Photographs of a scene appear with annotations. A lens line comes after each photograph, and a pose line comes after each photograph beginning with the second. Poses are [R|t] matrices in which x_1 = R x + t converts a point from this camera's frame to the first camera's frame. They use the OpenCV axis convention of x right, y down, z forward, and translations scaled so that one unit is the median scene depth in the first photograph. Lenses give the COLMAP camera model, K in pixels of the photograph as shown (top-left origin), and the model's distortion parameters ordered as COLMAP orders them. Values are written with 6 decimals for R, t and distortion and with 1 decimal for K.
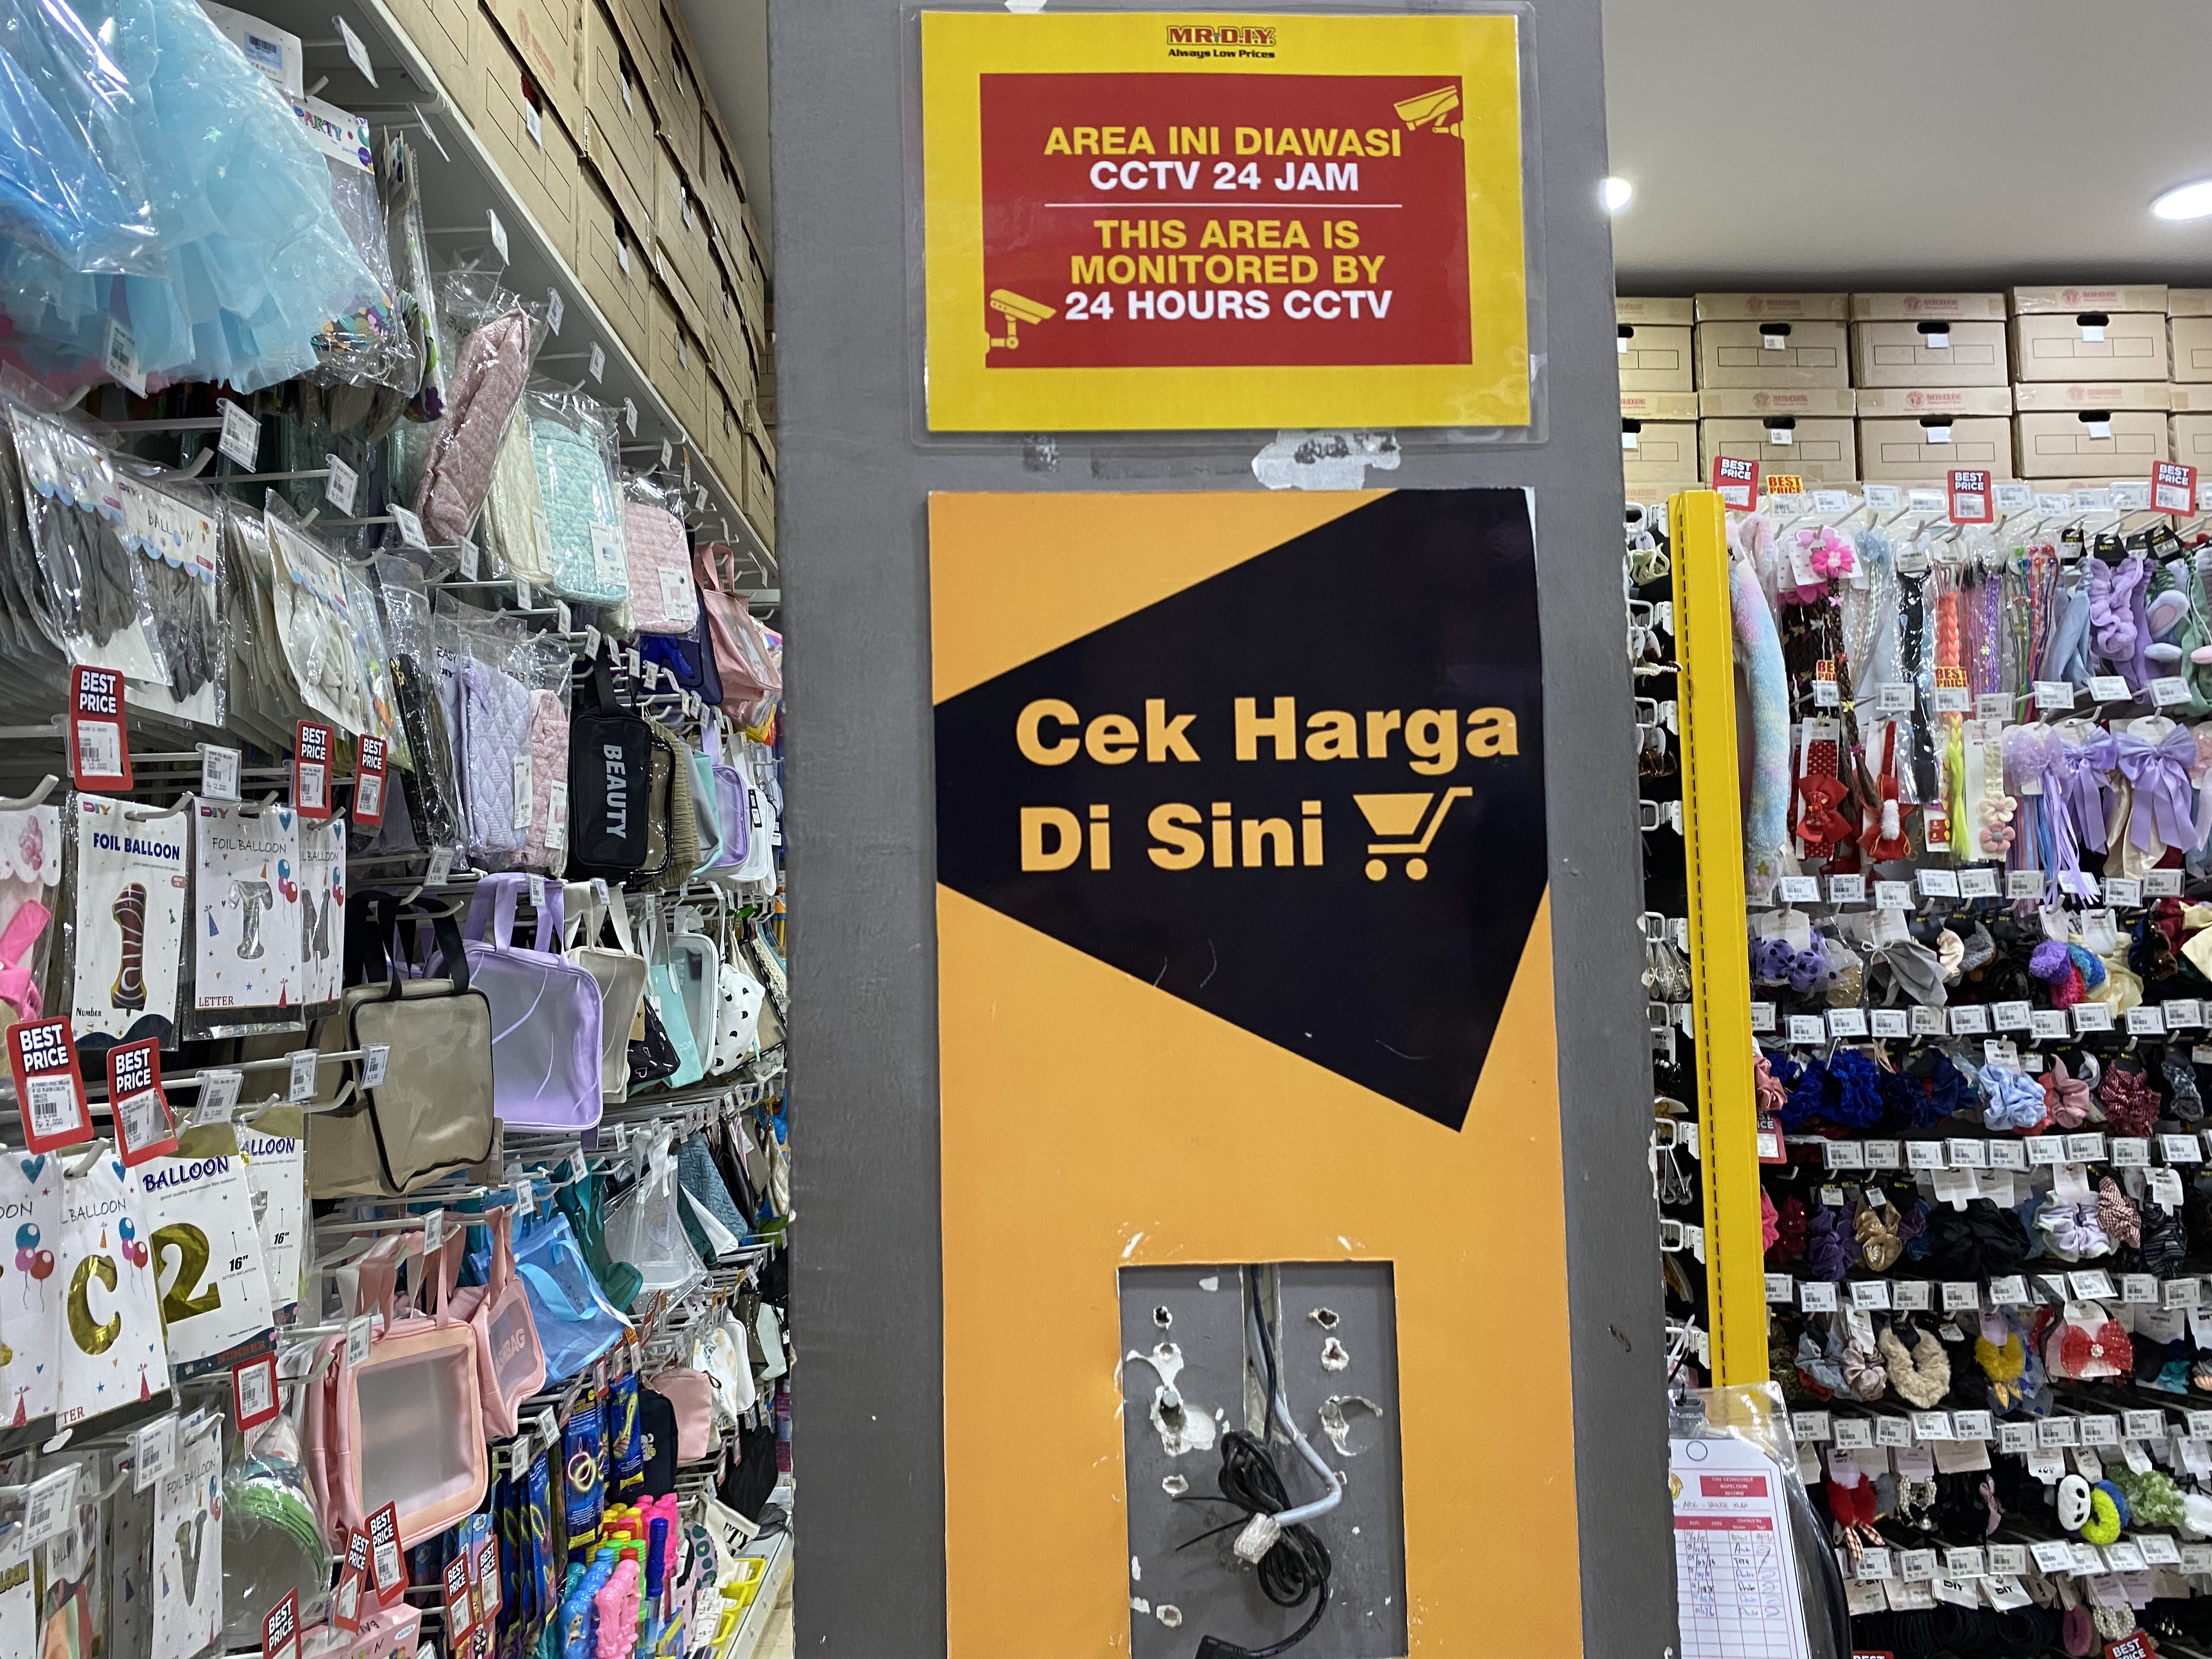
lens RADIAL K [[1664.3, 0, 1095.4], [0, 1664.3, 838.8], [0, 0, 1]] dist [0.002991, -0.025490]
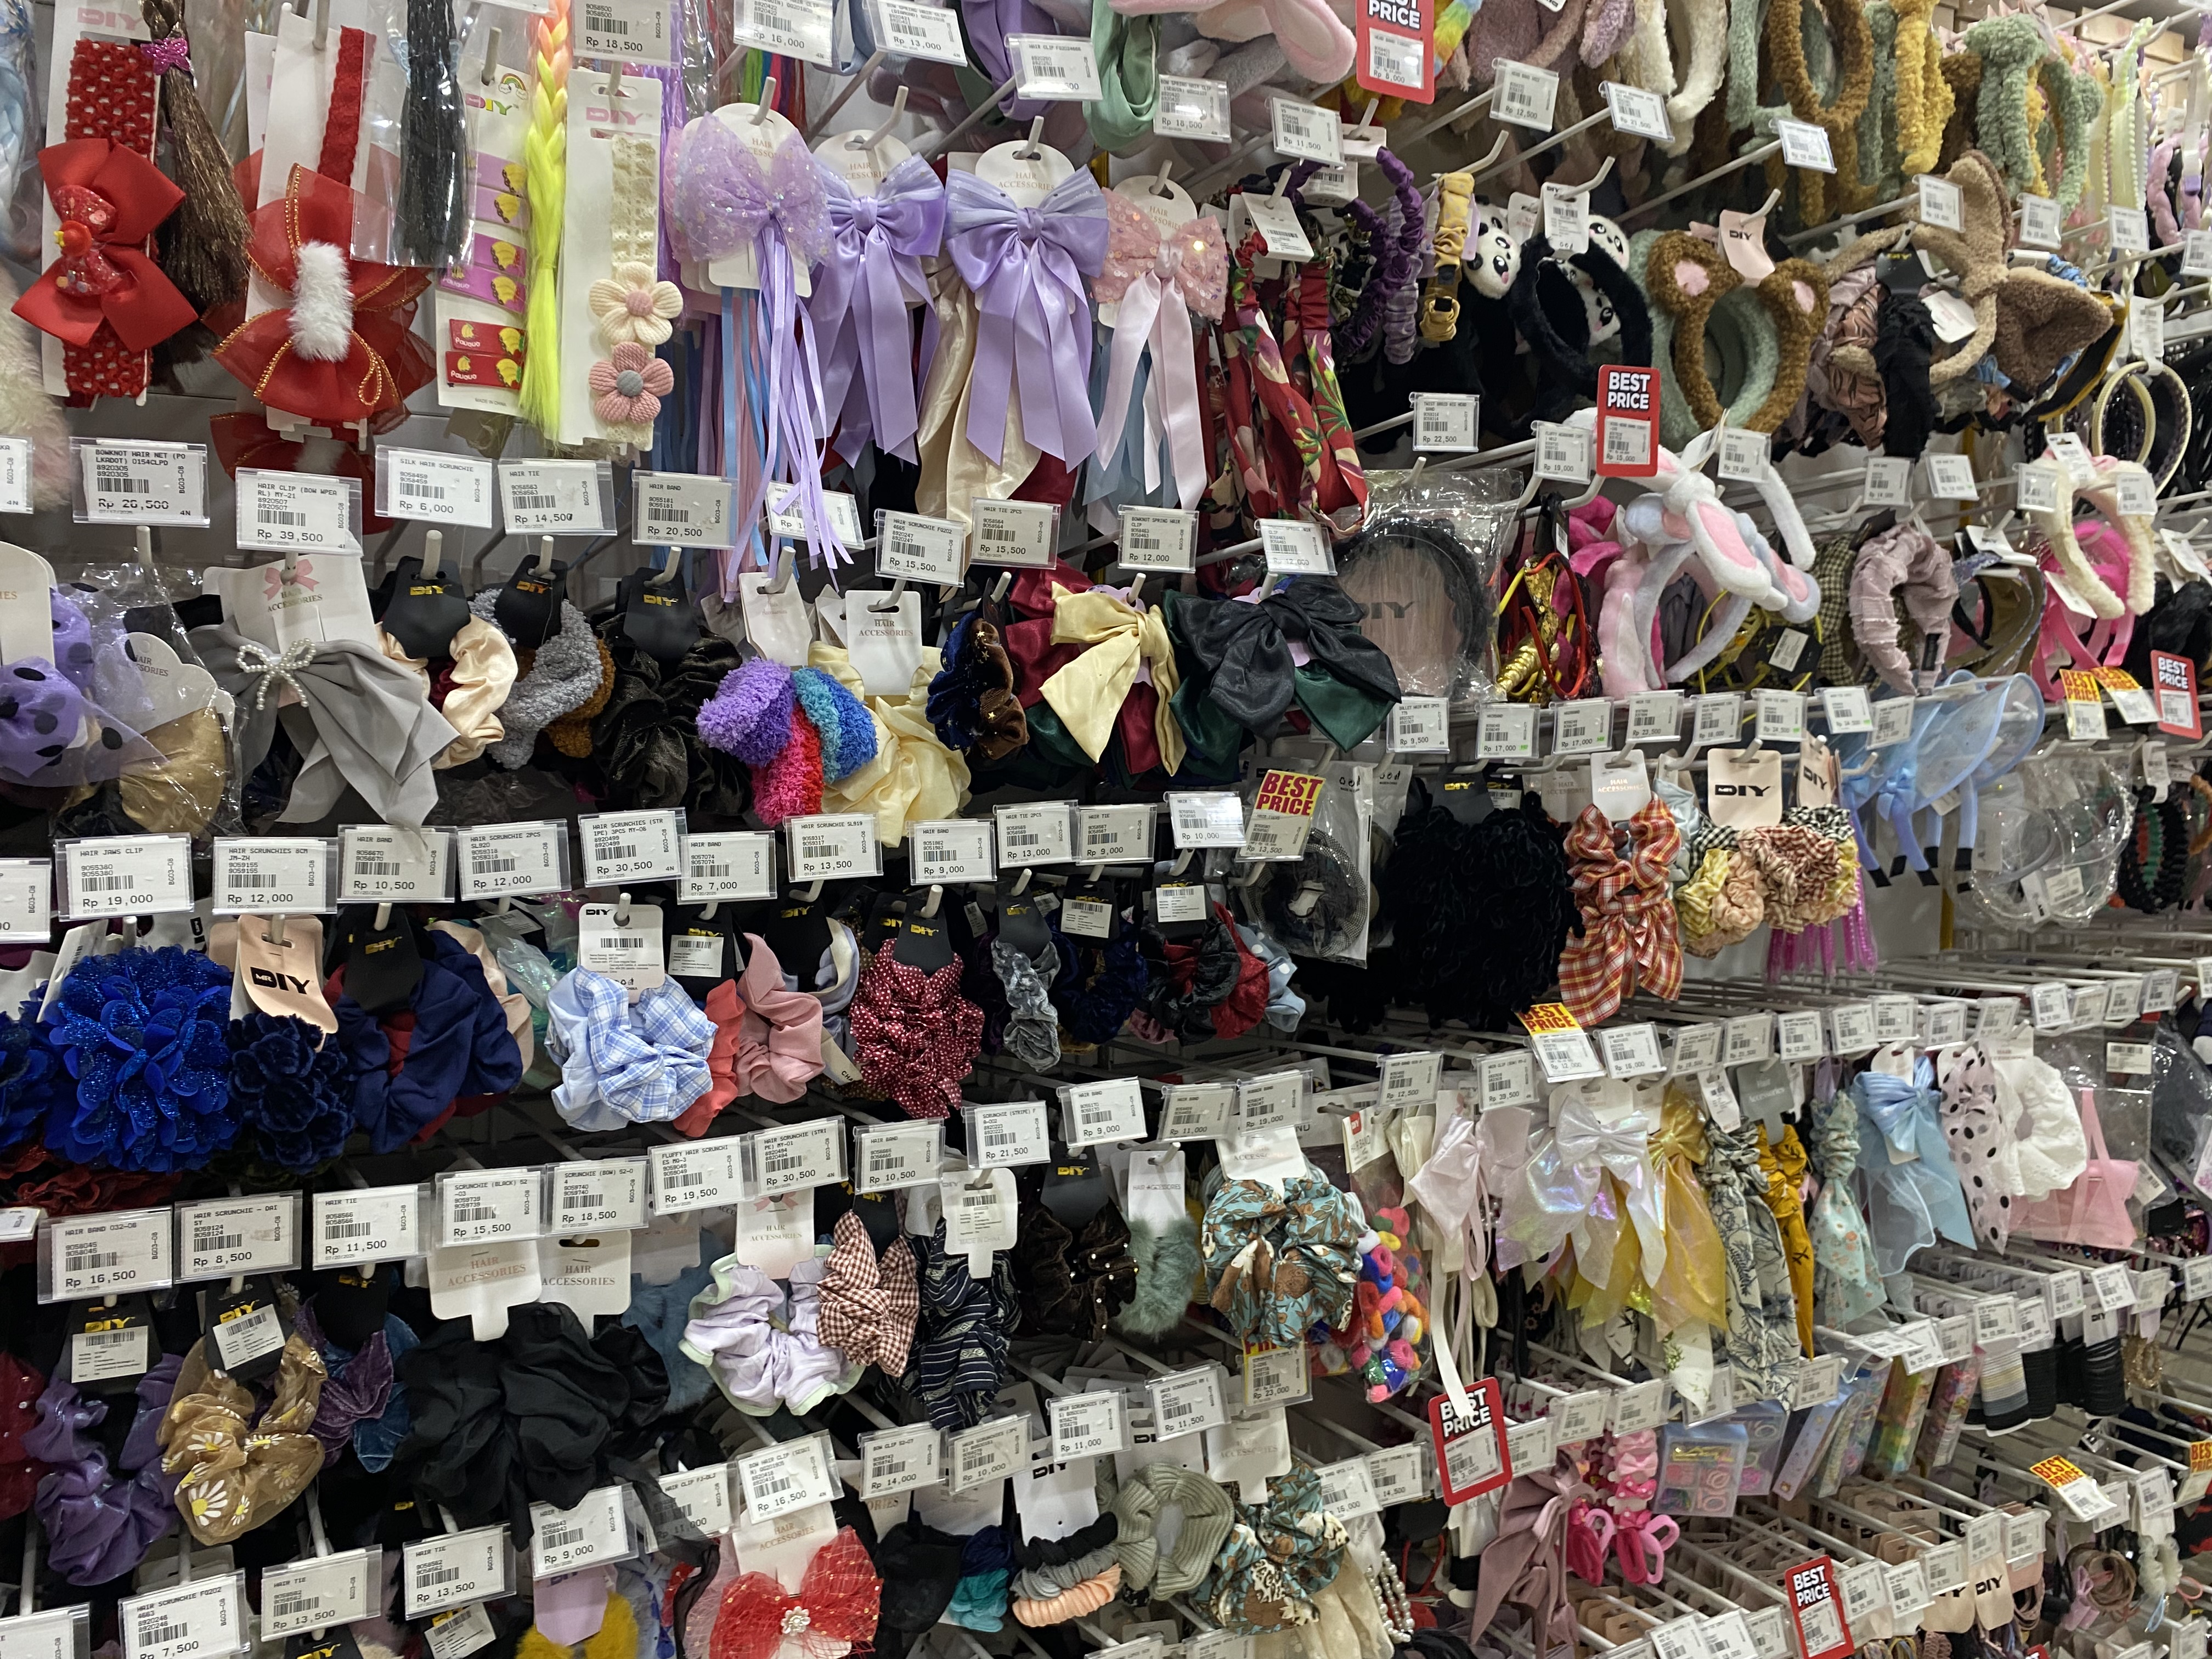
lens RADIAL K [[1664.3, 0, 1109.3], [0, 1664.3, 830.4], [0, 0, 1]] dist [0.002991, -0.025490]
pose [[0.885004, -0.015107, 0.465339, 0.465775], [-0.062247, 0.986661, 0.150416, 0.036484], [-0.461404, -0.162085, 0.872259, 0.603406]]
